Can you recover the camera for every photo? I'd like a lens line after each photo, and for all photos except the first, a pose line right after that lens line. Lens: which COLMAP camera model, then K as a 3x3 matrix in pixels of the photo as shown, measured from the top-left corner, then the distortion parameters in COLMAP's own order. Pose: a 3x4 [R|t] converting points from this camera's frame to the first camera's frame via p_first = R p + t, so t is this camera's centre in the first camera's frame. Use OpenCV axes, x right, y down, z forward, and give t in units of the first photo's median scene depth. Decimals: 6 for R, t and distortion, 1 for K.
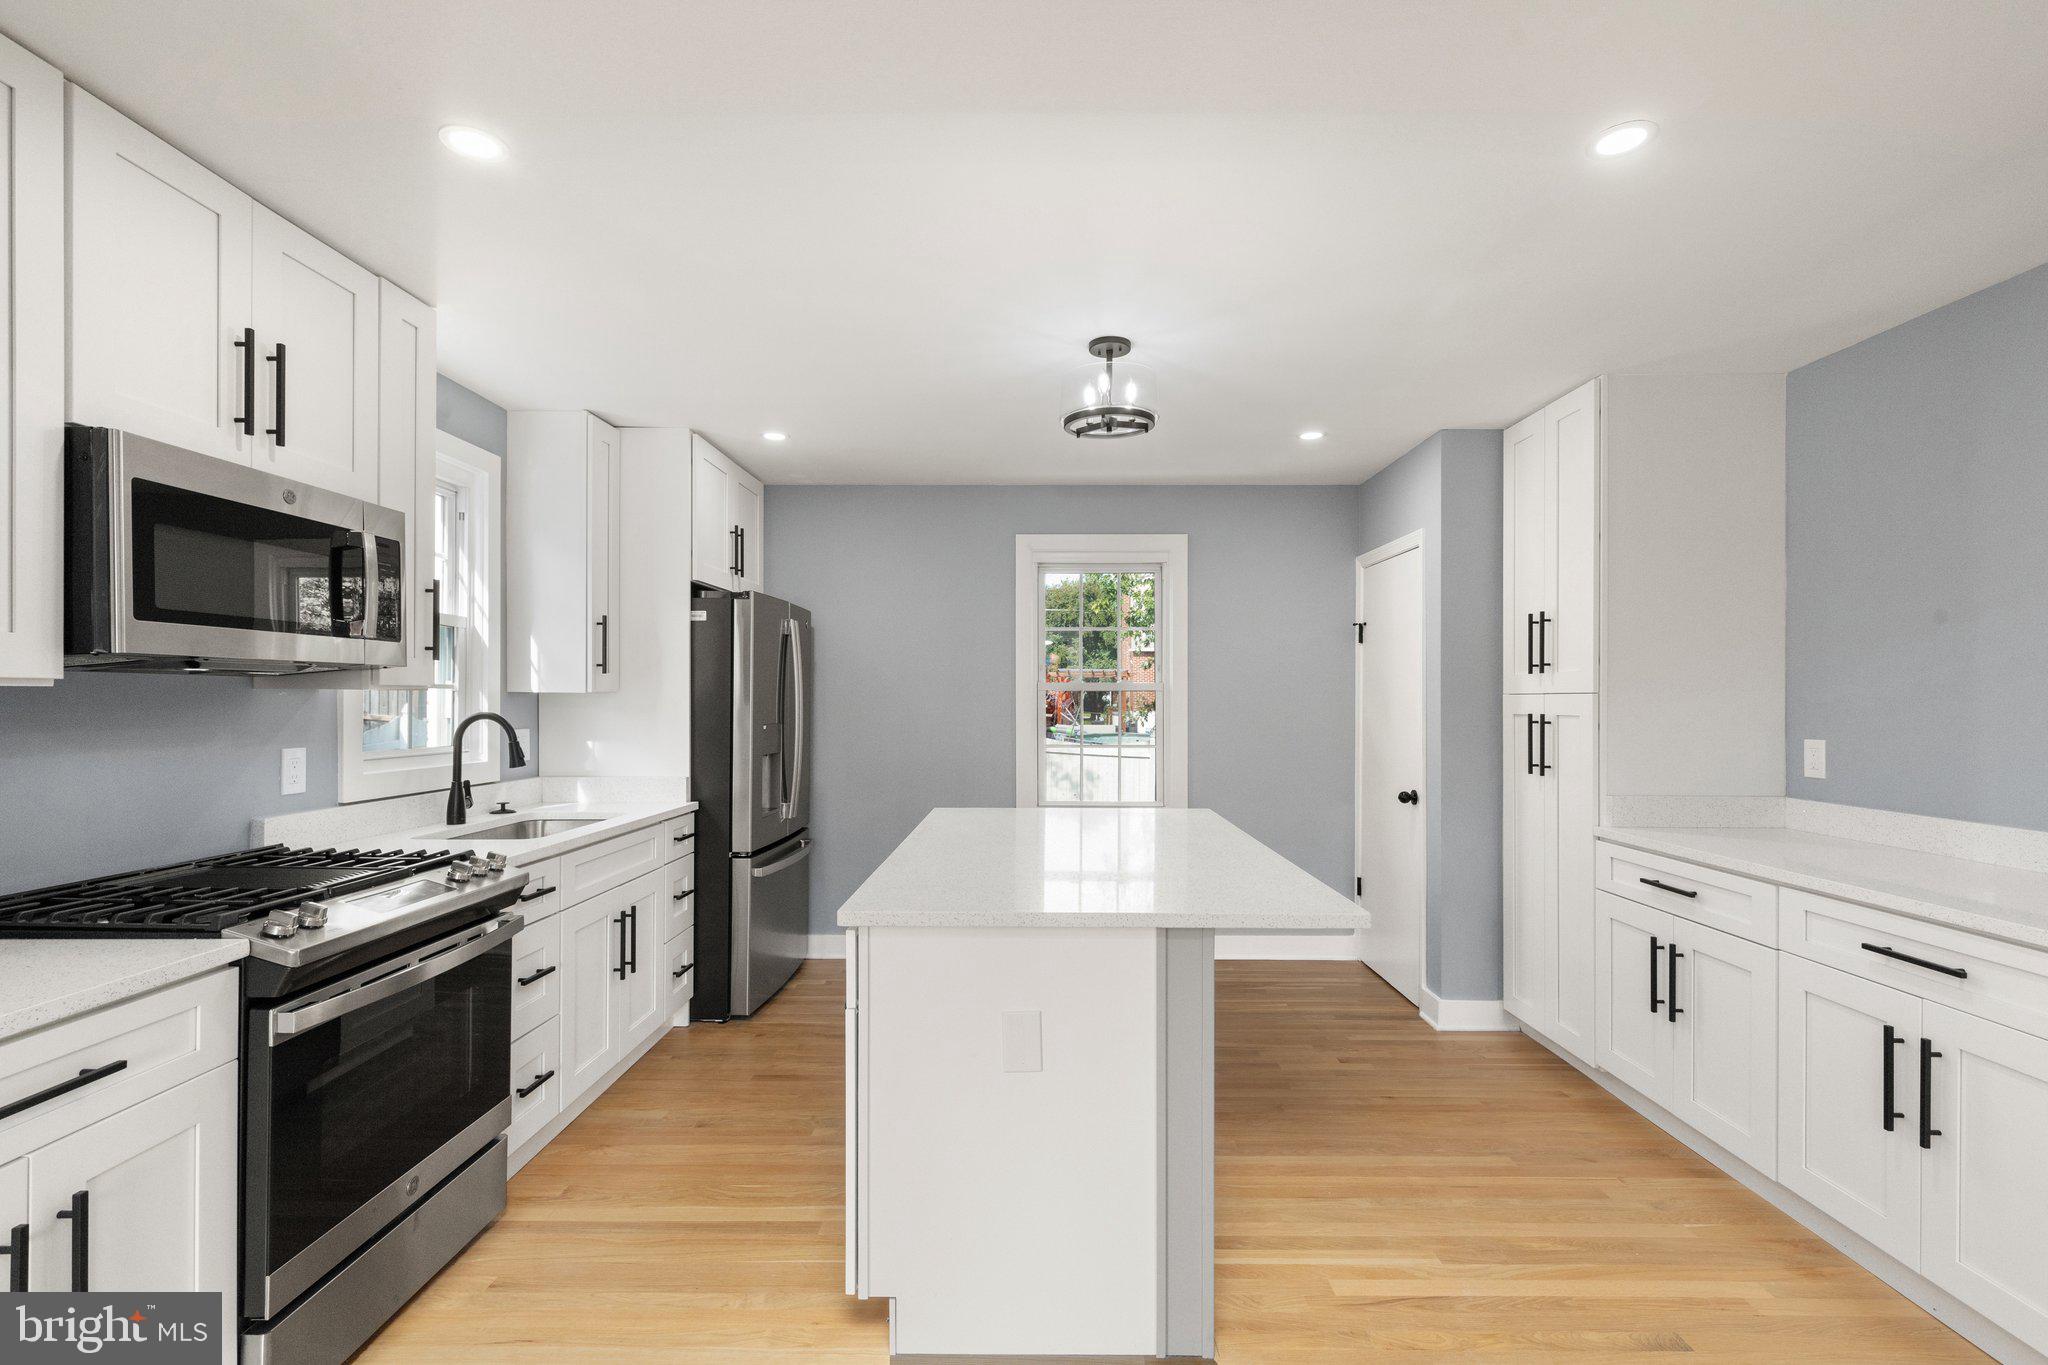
lens RADIAL K [[938.1, 0, 1042.6], [0, 938.1, 706.0], [0, 0, 1]] dist [0.003469, -0.000097]
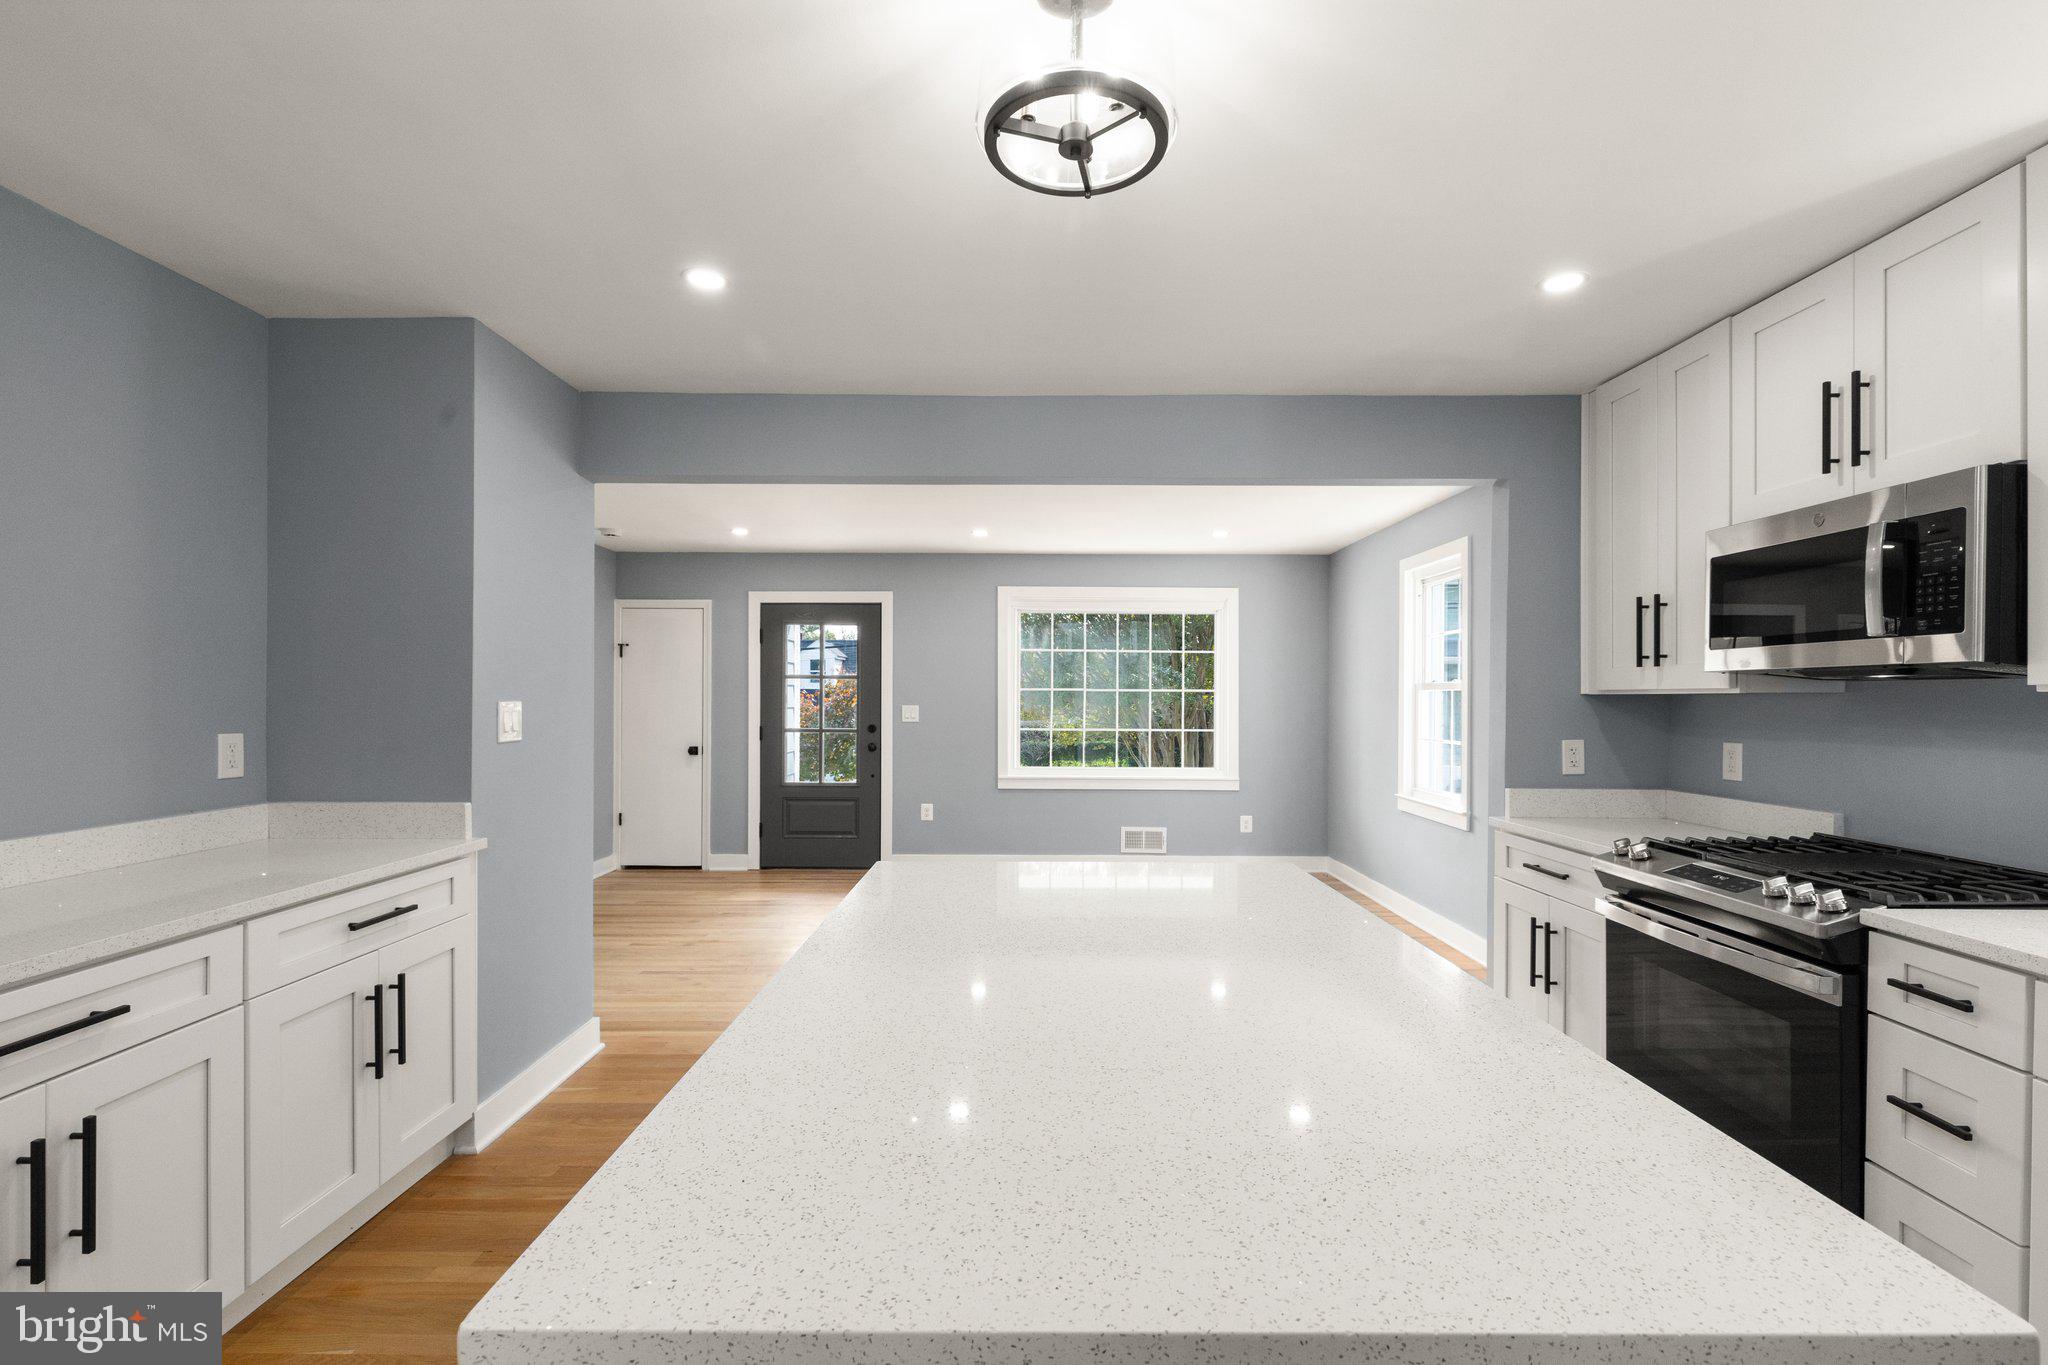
lens RADIAL K [[938.1, 0, 1014.5], [0, 938.1, 684.6], [0, 0, 1]] dist [0.003469, -0.000097]
pose [[-0.999807, -0.006103, 0.018700, 0.114481], [-0.006162, 0.999976, -0.003061, -0.015976], [-0.018681, -0.003176, -0.999820, 1.922895]]
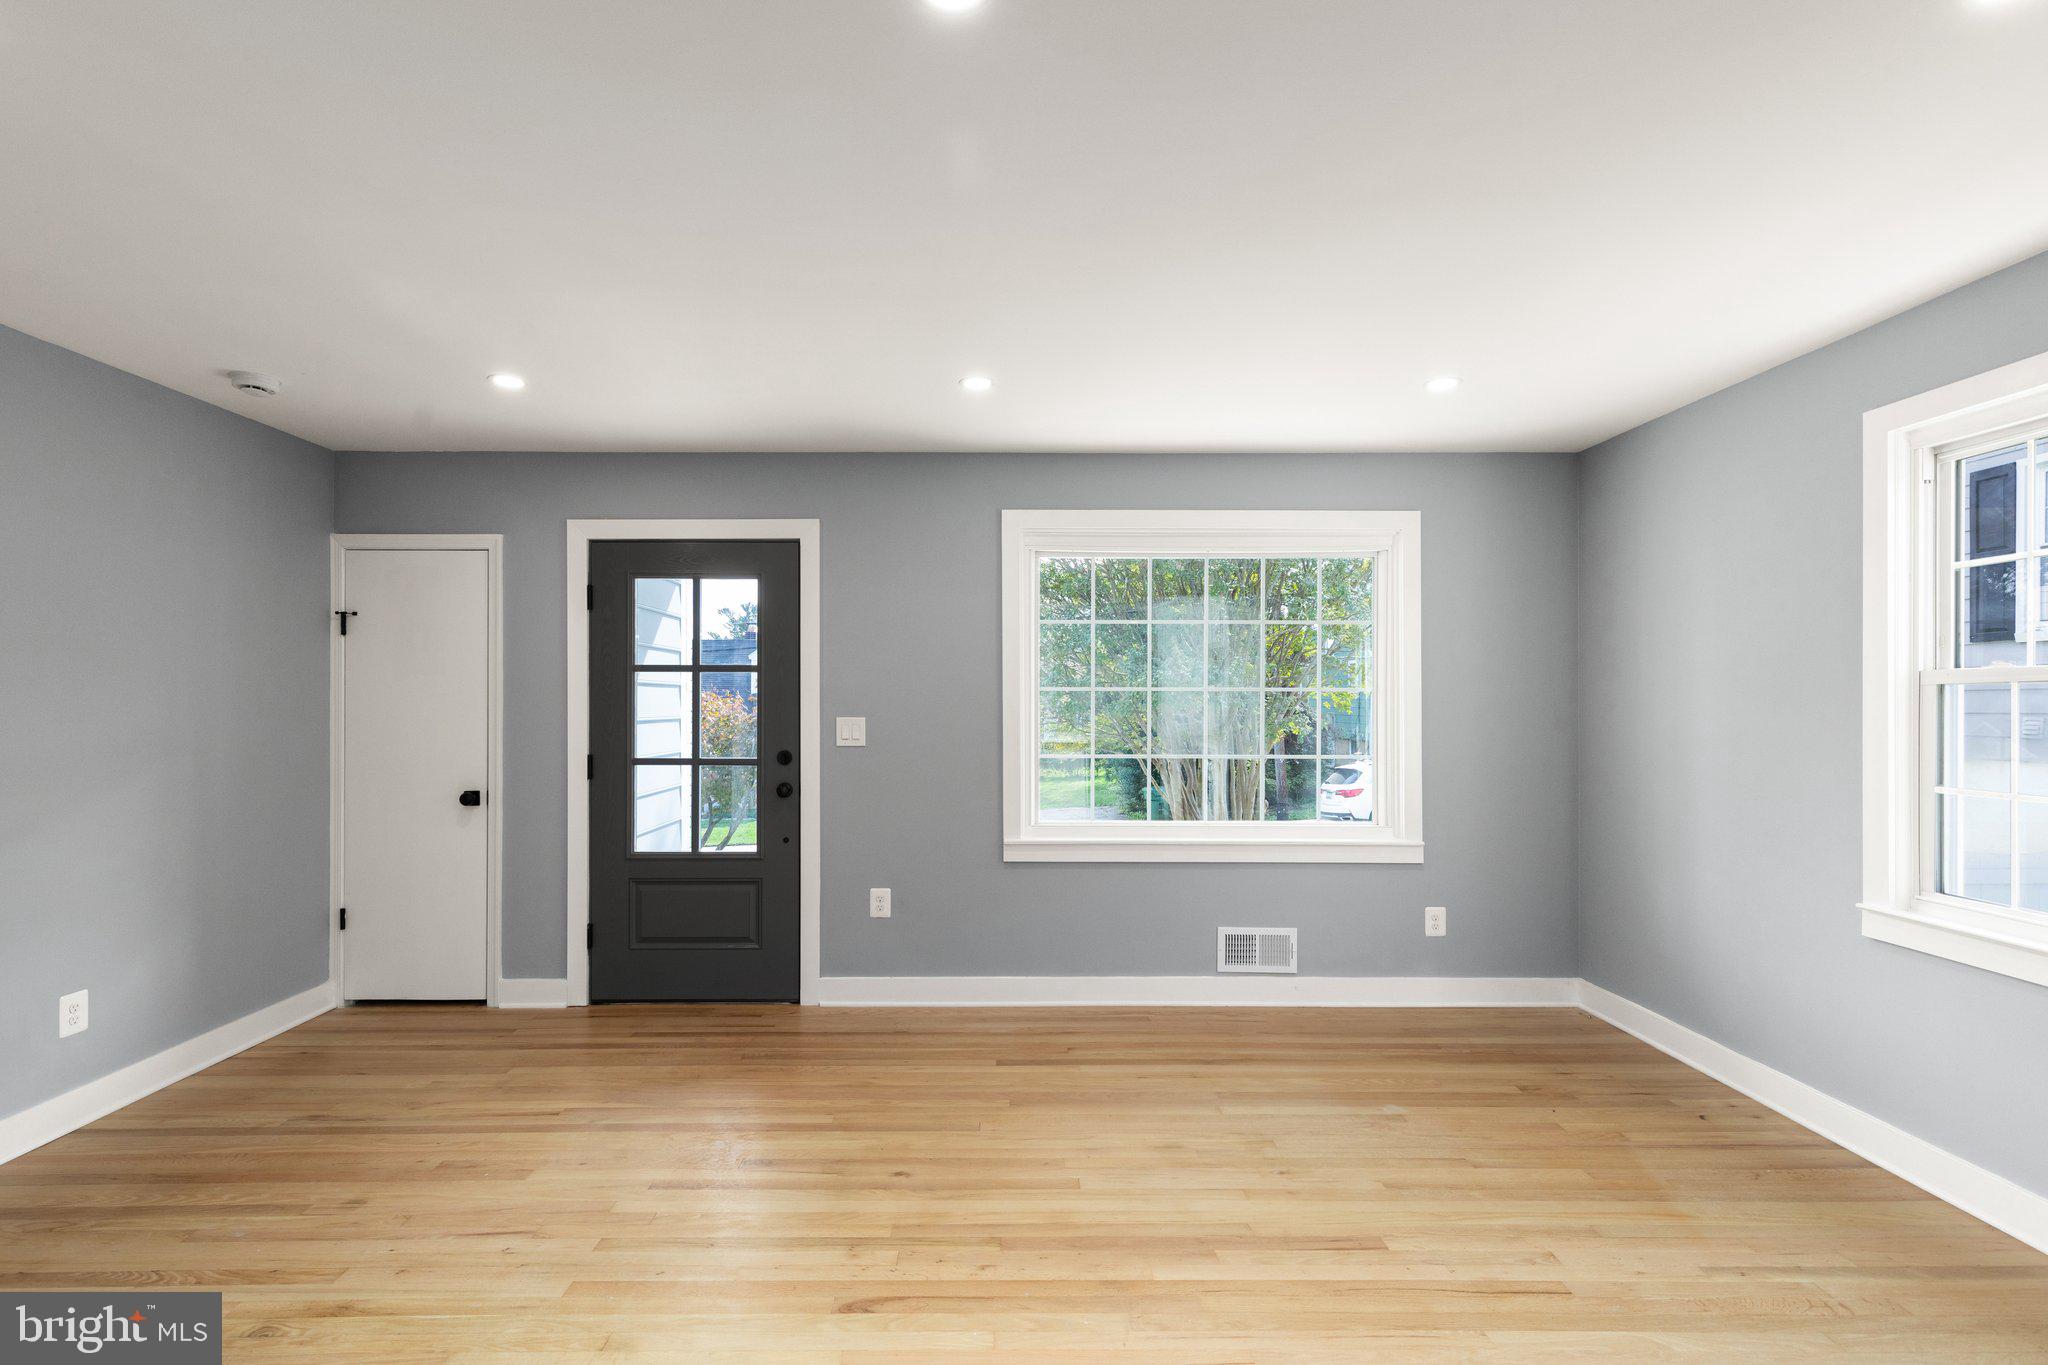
lens RADIAL K [[938.1, 0, 1009.4], [0, 938.1, 696.6], [0, 0, 1]] dist [0.003469, -0.000097]
pose [[-0.999976, -0.002324, -0.006472, 0.228853], [-0.002366, 0.999976, 0.006527, -0.006161], [0.006457, 0.006542, -0.999958, 0.579987]]
